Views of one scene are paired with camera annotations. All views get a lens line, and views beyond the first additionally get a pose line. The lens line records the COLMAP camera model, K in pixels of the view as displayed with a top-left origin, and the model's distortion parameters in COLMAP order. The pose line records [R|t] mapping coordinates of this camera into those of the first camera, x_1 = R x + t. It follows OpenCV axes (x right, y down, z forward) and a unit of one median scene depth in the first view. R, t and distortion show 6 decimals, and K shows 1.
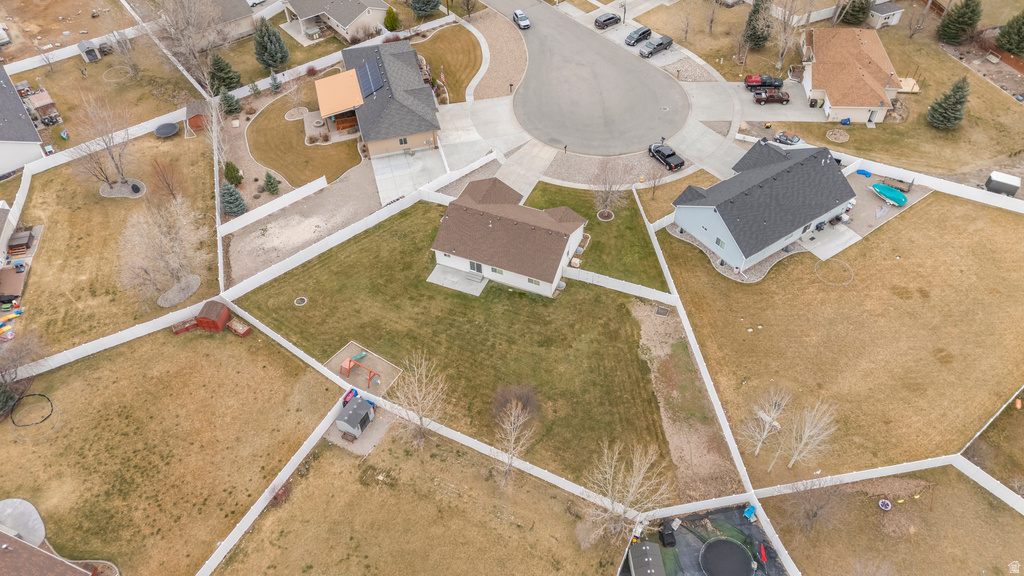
lens RADIAL K [[739.8, 0, 526.8], [0, 739.8, 288.3], [0, 0, 1]] dist [0.054028, -0.000551]
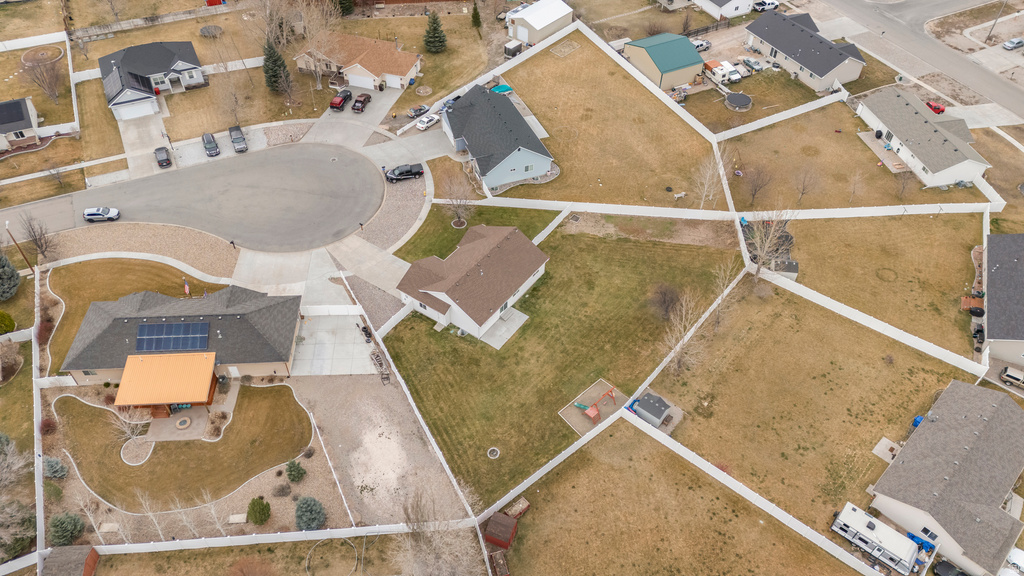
lens RADIAL K [[739.8, 0, 526.8], [0, 739.8, 288.3], [0, 0, 1]] dist [0.054028, -0.000551]
pose [[0.213668, -0.680899, 0.700515, -0.825624], [0.707565, 0.602285, 0.369601, -0.433193], [-0.673570, 0.416688, 0.610470, 0.317427]]
